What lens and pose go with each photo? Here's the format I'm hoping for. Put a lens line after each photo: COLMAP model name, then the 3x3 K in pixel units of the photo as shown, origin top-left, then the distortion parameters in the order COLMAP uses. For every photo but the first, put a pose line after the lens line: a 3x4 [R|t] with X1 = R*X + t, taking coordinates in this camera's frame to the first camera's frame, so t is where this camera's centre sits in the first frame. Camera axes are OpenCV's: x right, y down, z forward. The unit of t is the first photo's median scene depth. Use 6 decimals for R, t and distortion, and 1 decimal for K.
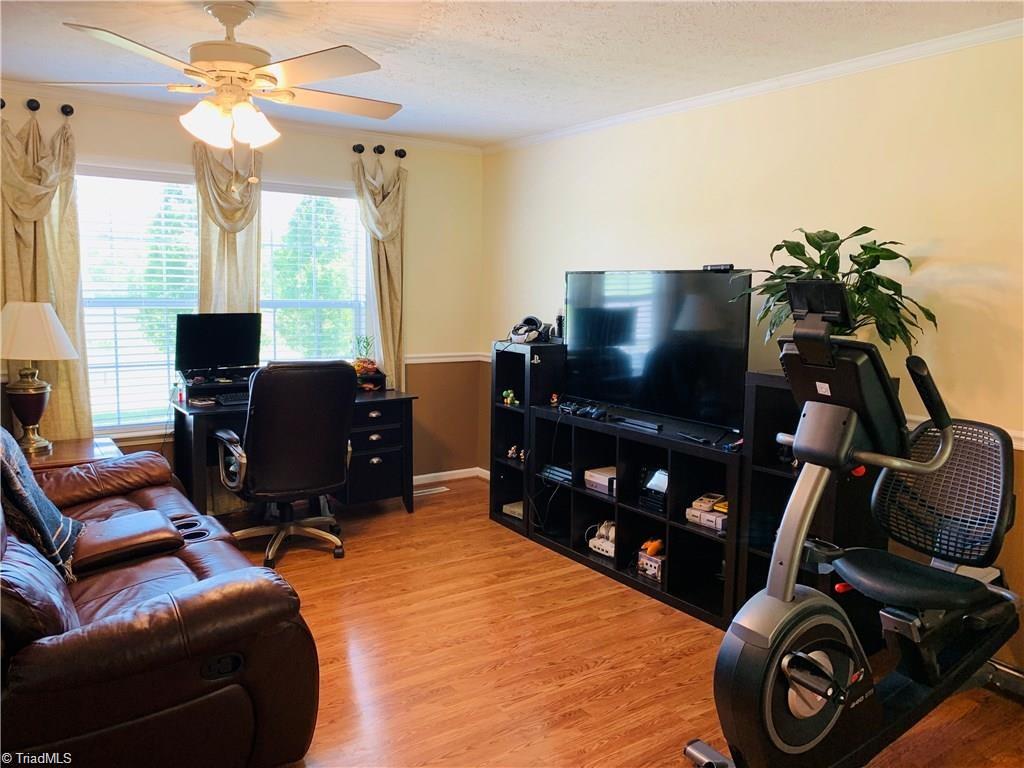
lens RADIAL K [[778.5, 0, 510.2], [0, 778.5, 377.2], [0, 0, 1]] dist [0.005654, -0.009199]
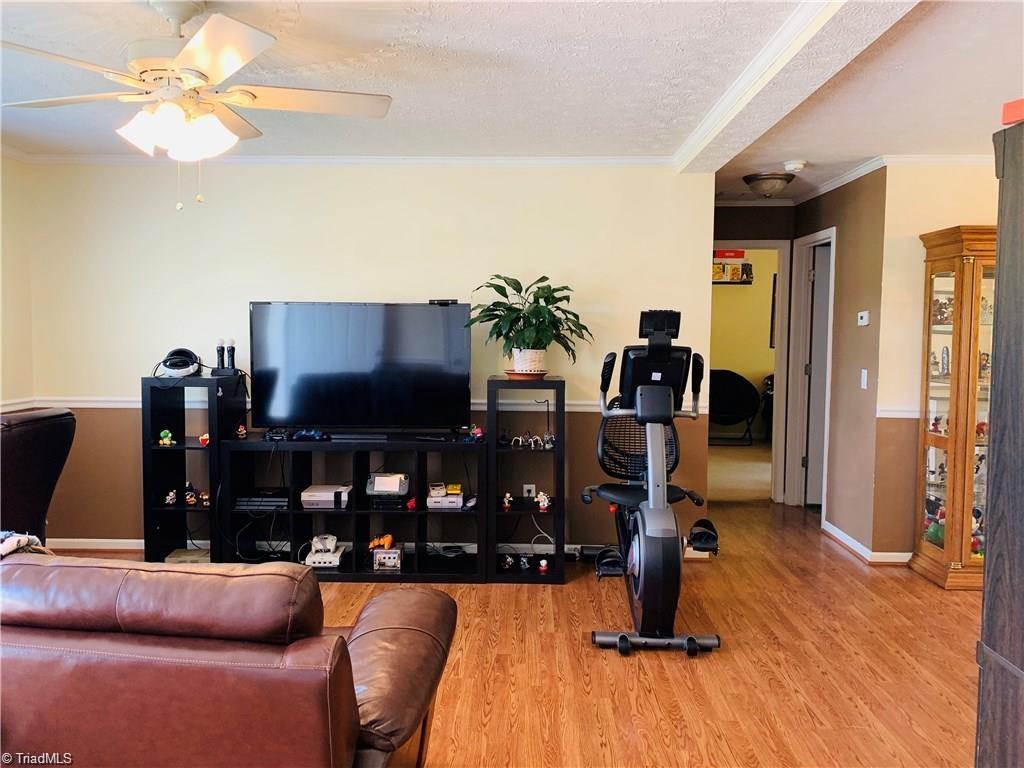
lens RADIAL K [[785.8, 0, 509.4], [0, 785.8, 370.6], [0, 0, 1]] dist [0.011176, -0.002513]
pose [[0.564625, -0.057085, 0.823371, -0.695687], [0.099021, 0.995085, 0.001087, -0.018333], [-0.819386, 0.080917, 0.567502, 0.182009]]
